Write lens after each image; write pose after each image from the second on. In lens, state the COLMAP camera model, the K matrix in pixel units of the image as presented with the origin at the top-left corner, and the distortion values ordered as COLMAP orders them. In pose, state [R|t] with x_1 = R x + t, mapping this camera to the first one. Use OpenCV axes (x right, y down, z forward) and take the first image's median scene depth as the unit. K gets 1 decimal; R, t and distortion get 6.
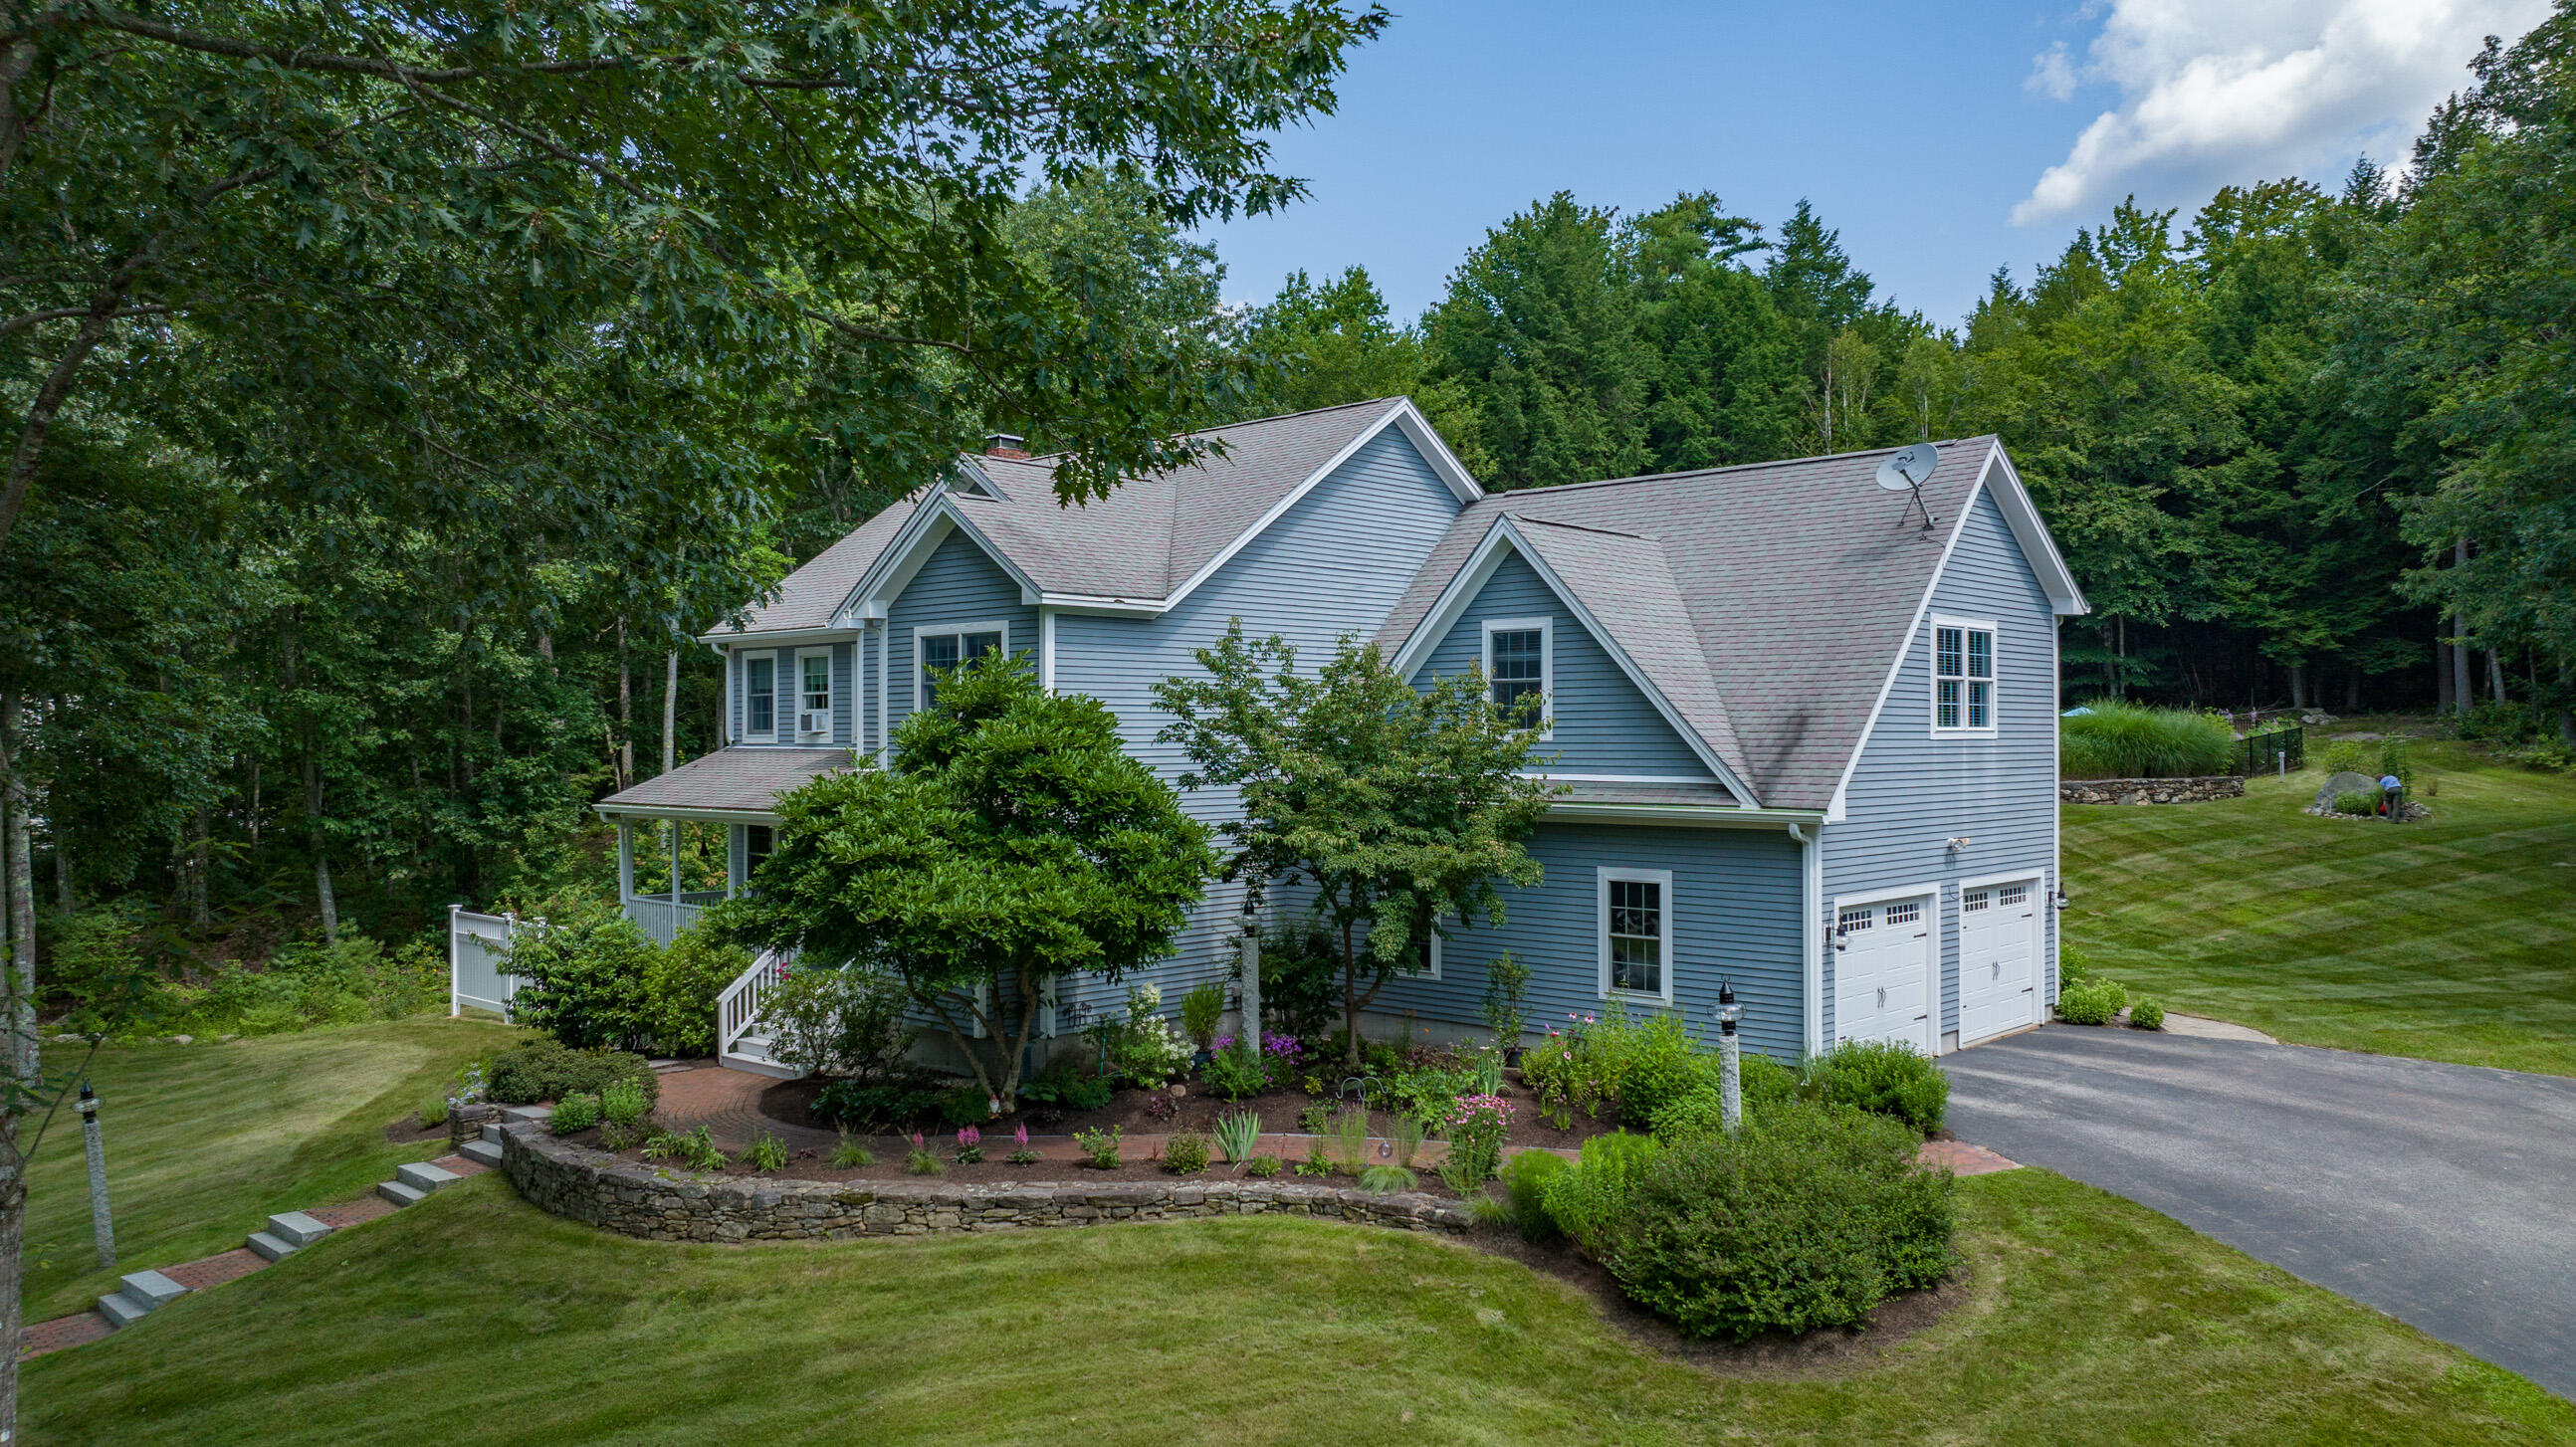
lens RADIAL K [[1858.5, 0, 1288.0], [0, 1858.5, 723.5], [0, 0, 1]] dist [-0.020187, -0.003097]
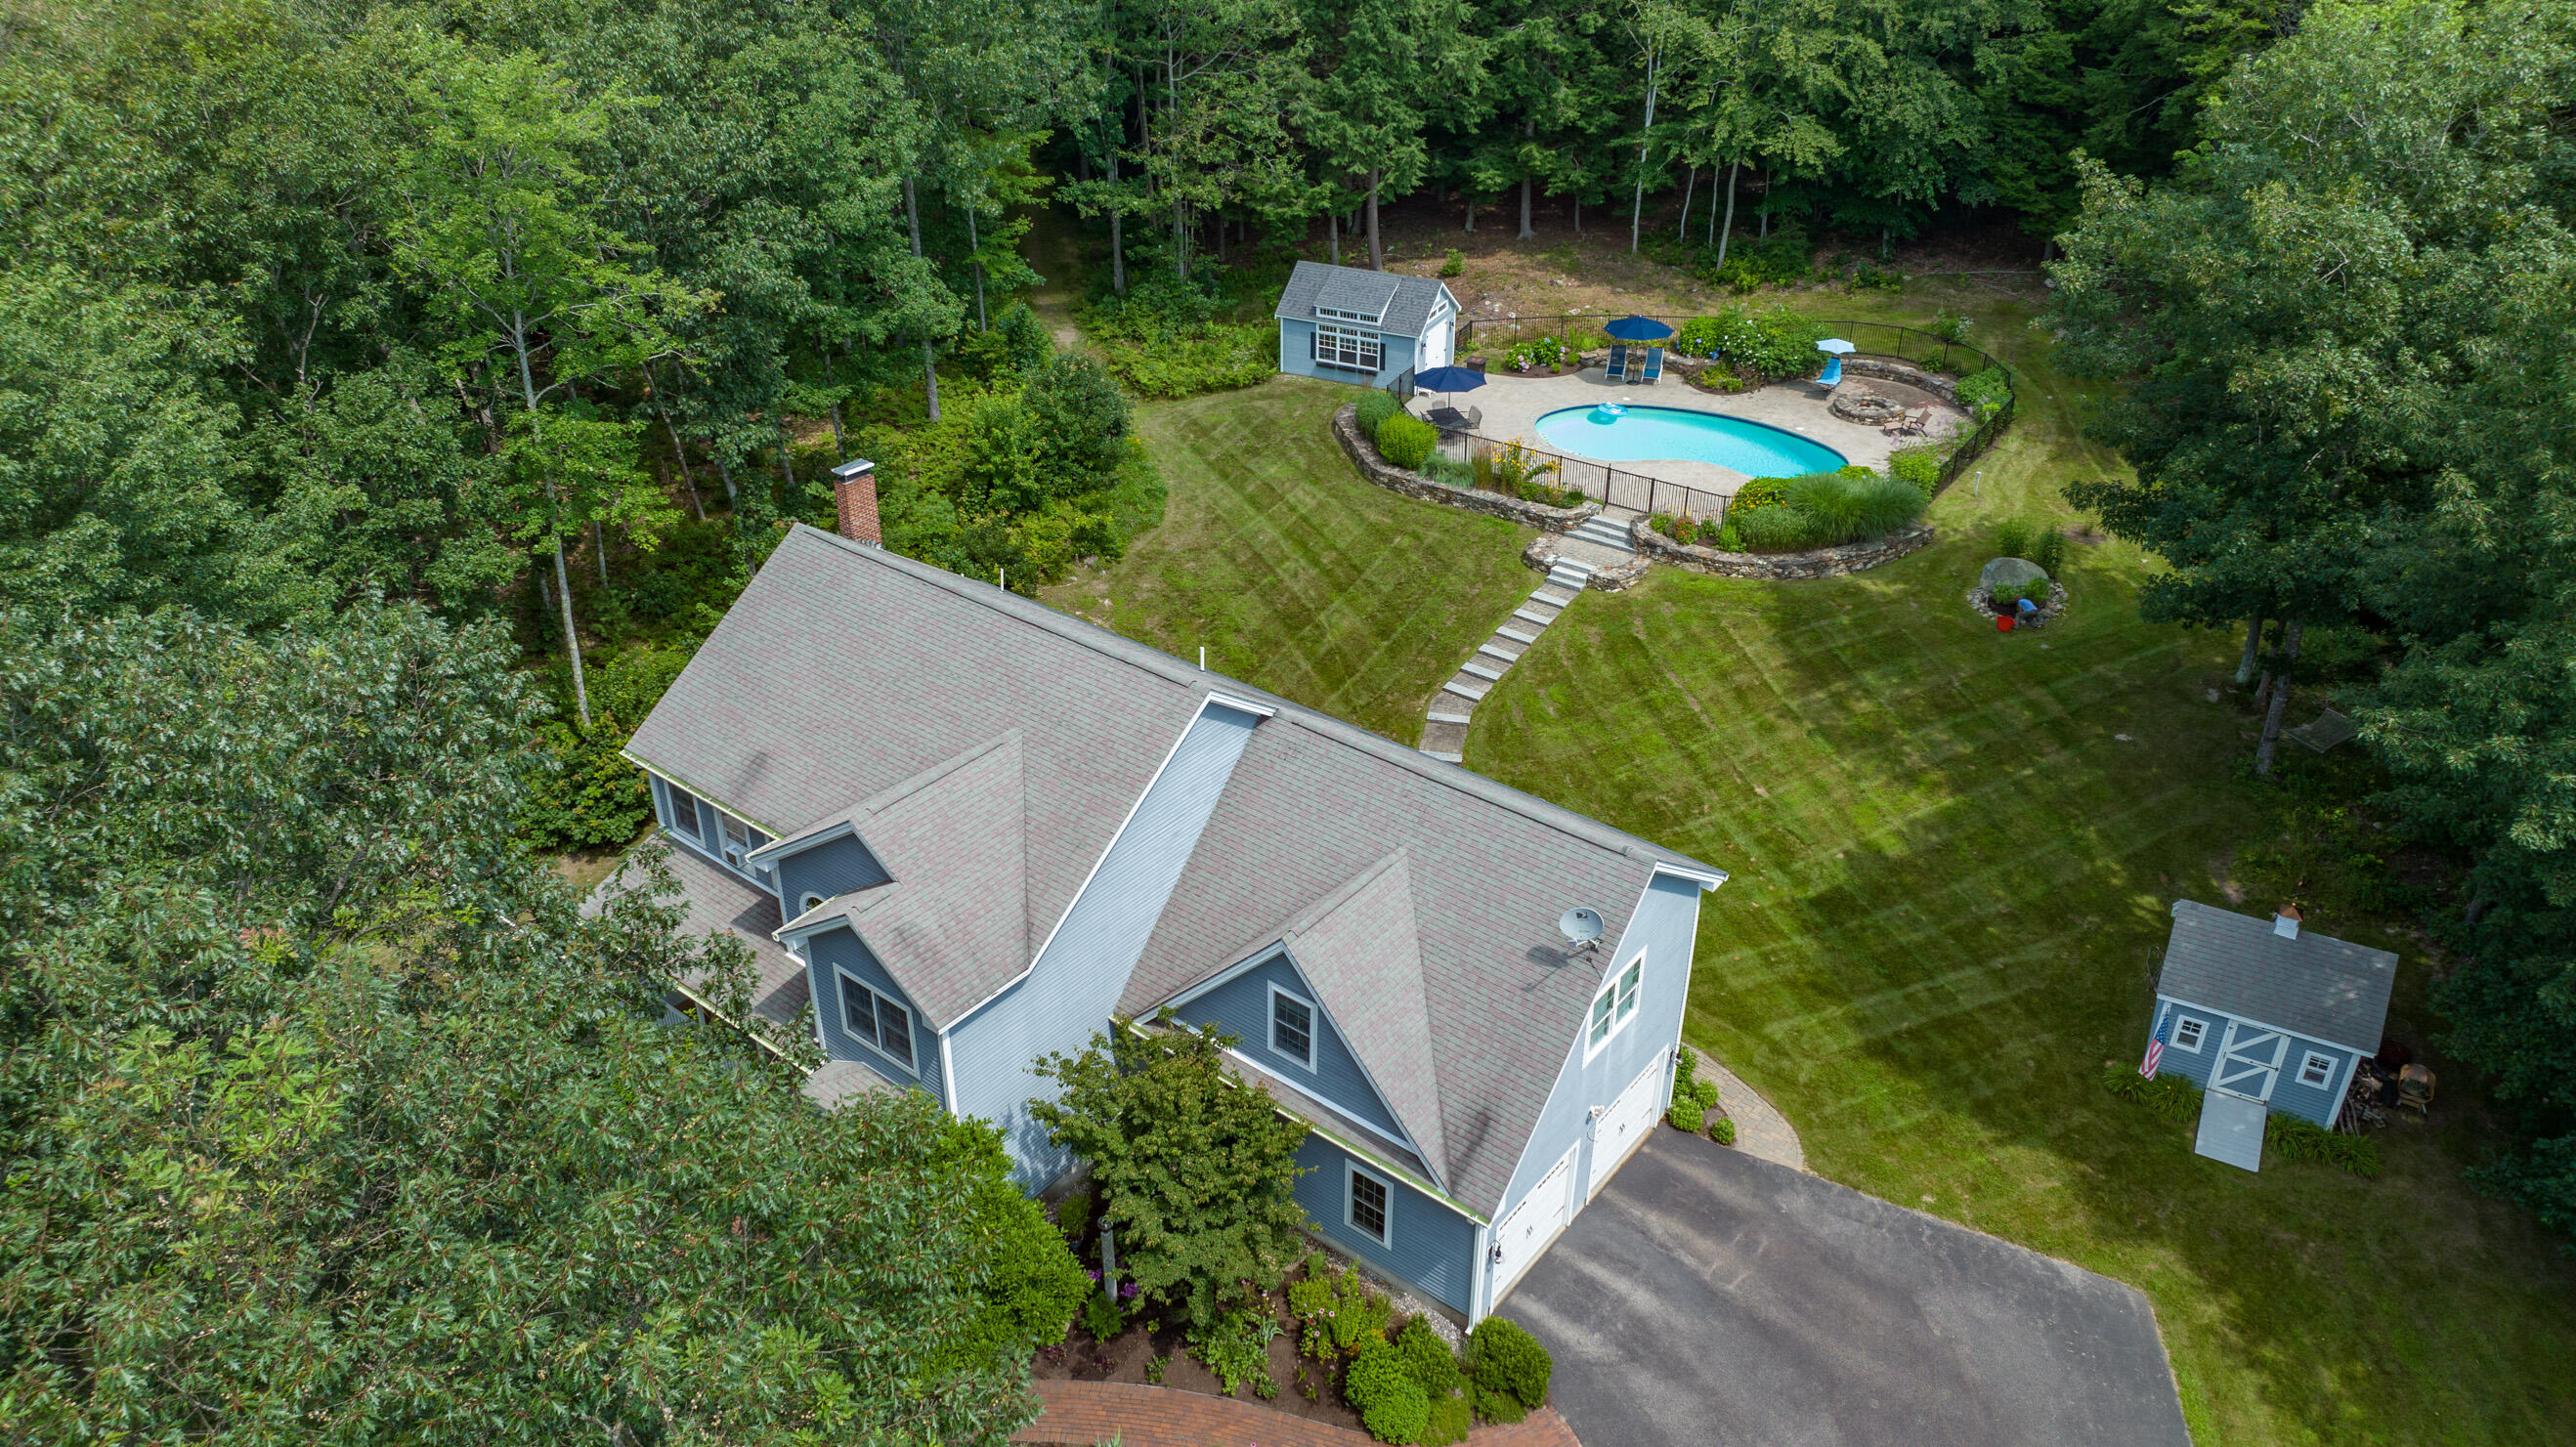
lens RADIAL K [[1836.7, 0, 1288.0], [0, 1836.7, 723.5], [0, 0, 1]] dist [-0.028365, -0.005529]
pose [[0.996011, -0.038782, 0.080362, 0.017238], [-0.007613, 0.860397, 0.509567, -0.797581], [-0.088905, -0.508147, 0.856670, -0.040117]]
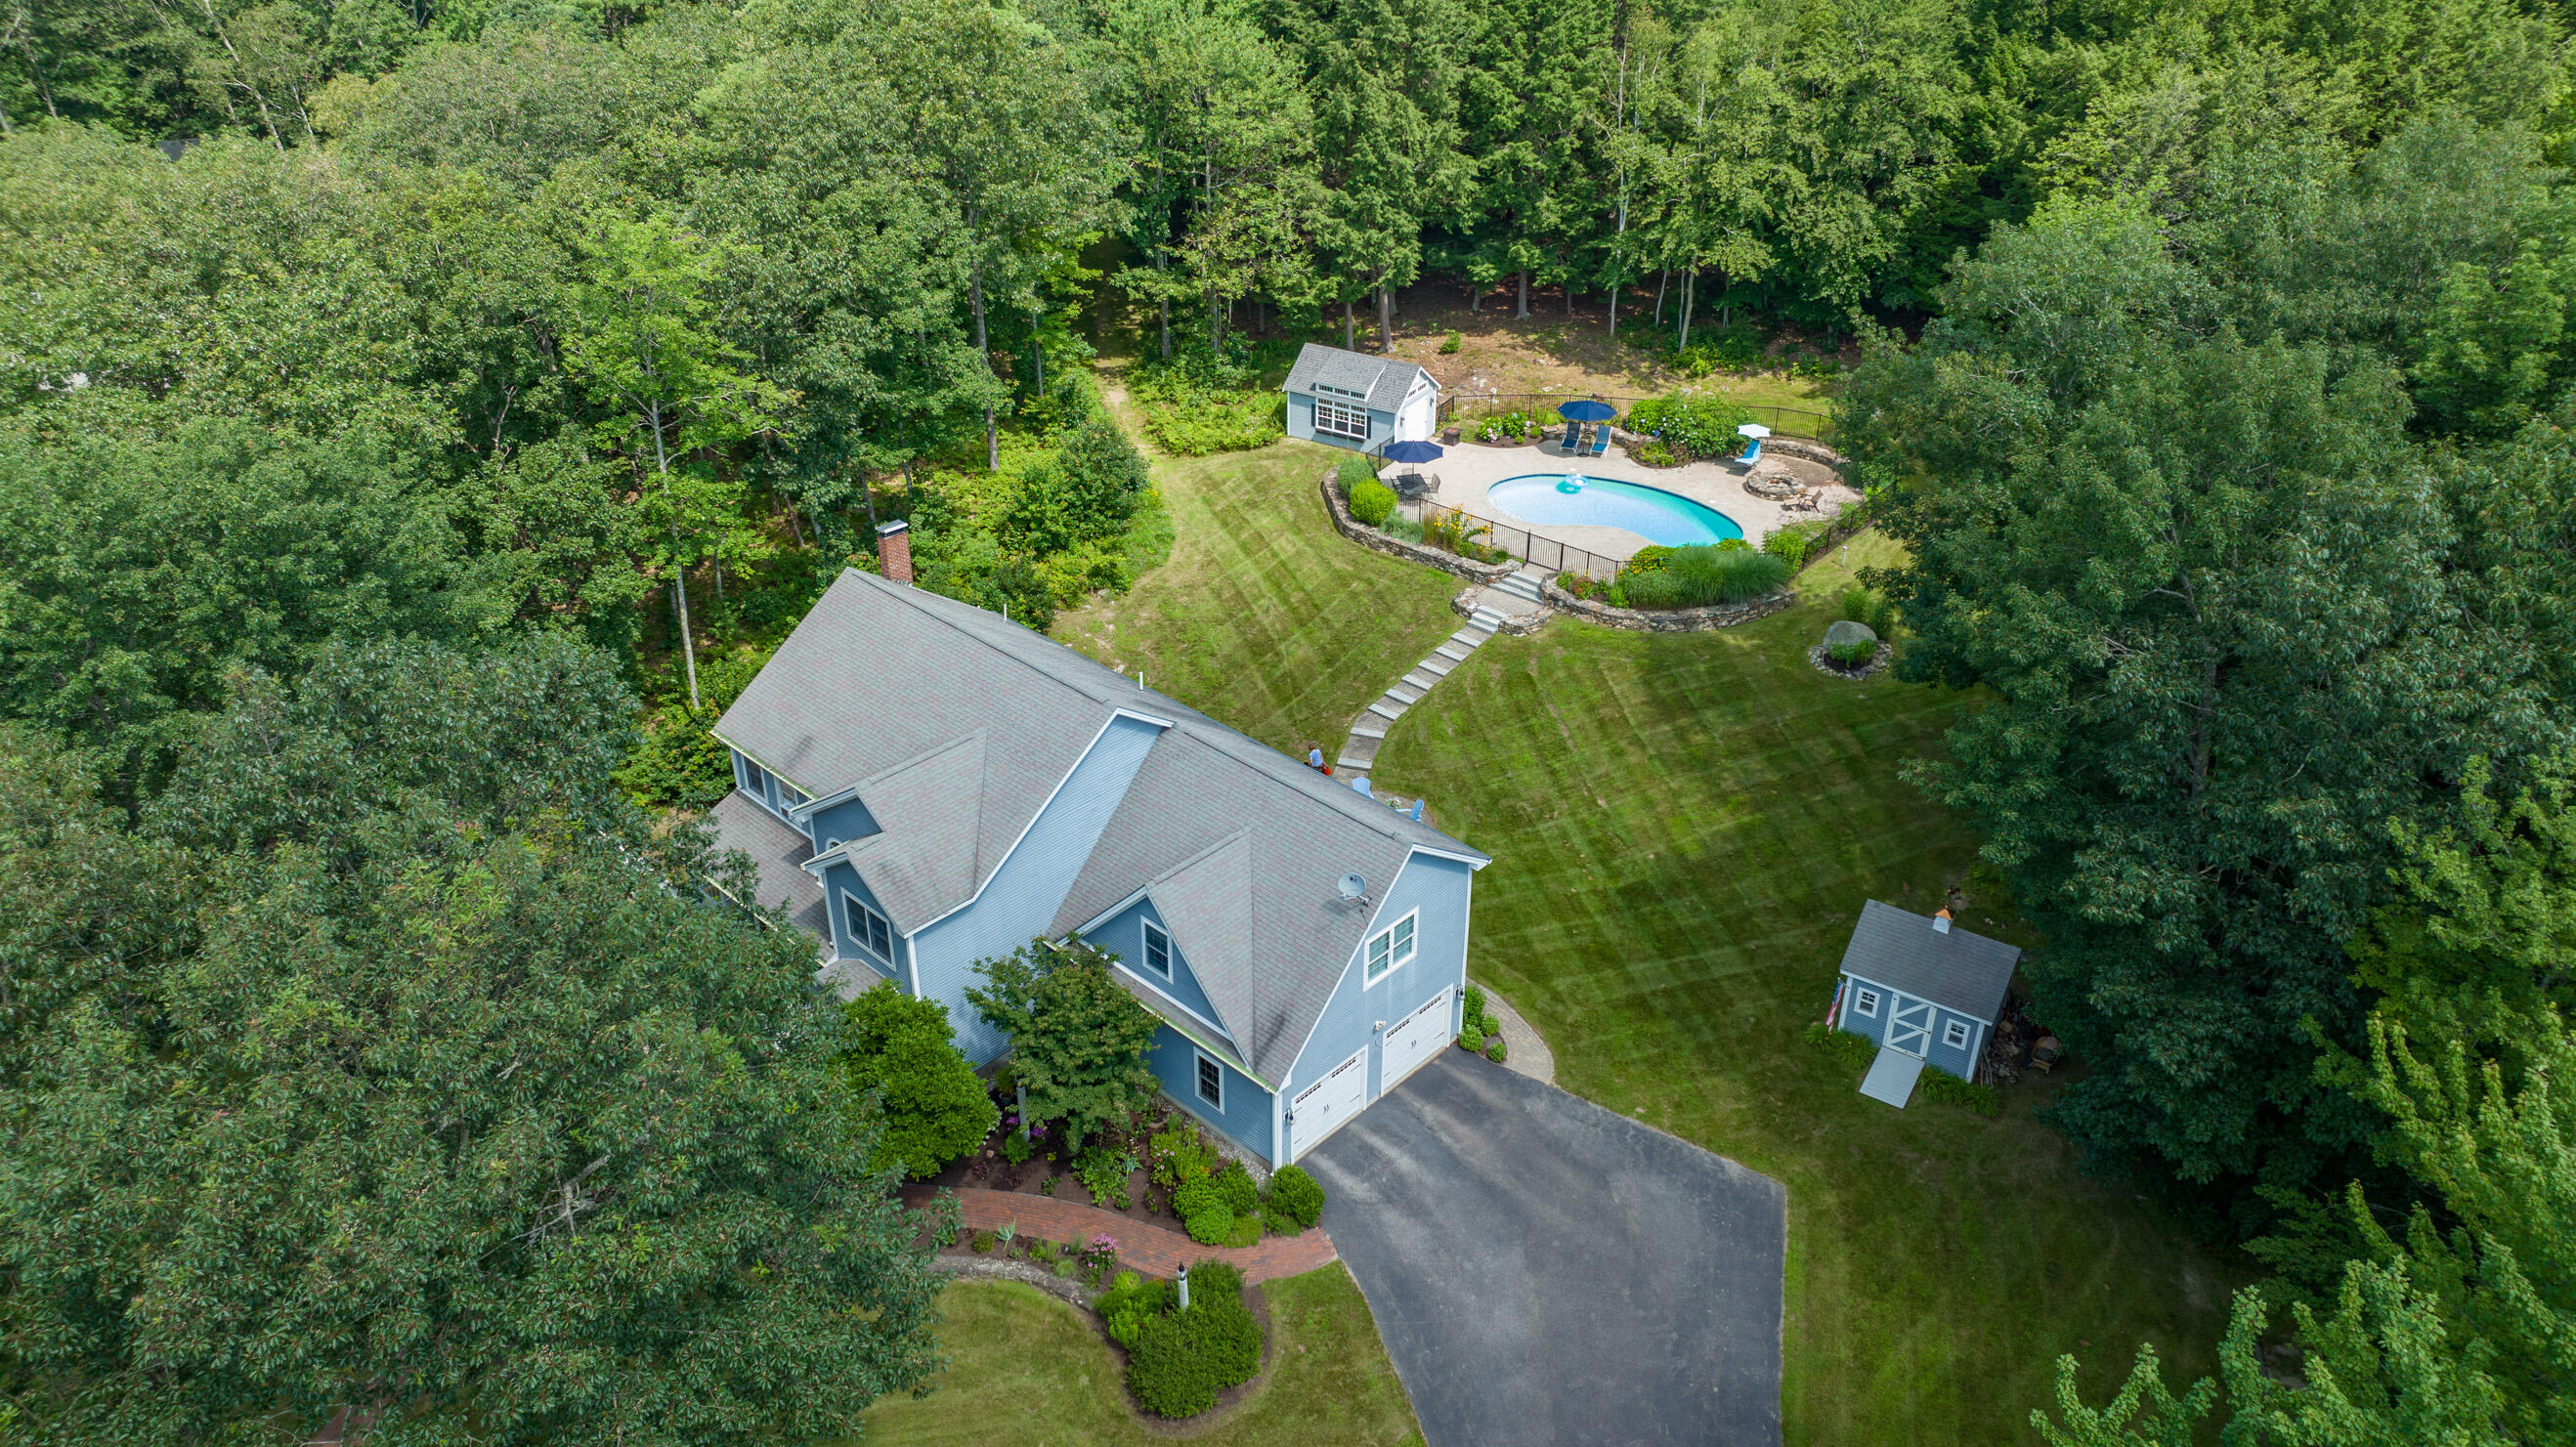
lens RADIAL K [[1836.7, 0, 1288.0], [0, 1836.7, 723.5], [0, 0, 1]] dist [-0.028365, -0.005529]
pose [[0.999976, 0.006481, 0.002303, 0.222079], [-0.006748, 0.859888, 0.510438, -1.053154], [0.001328, -0.510441, 0.859912, -0.453400]]
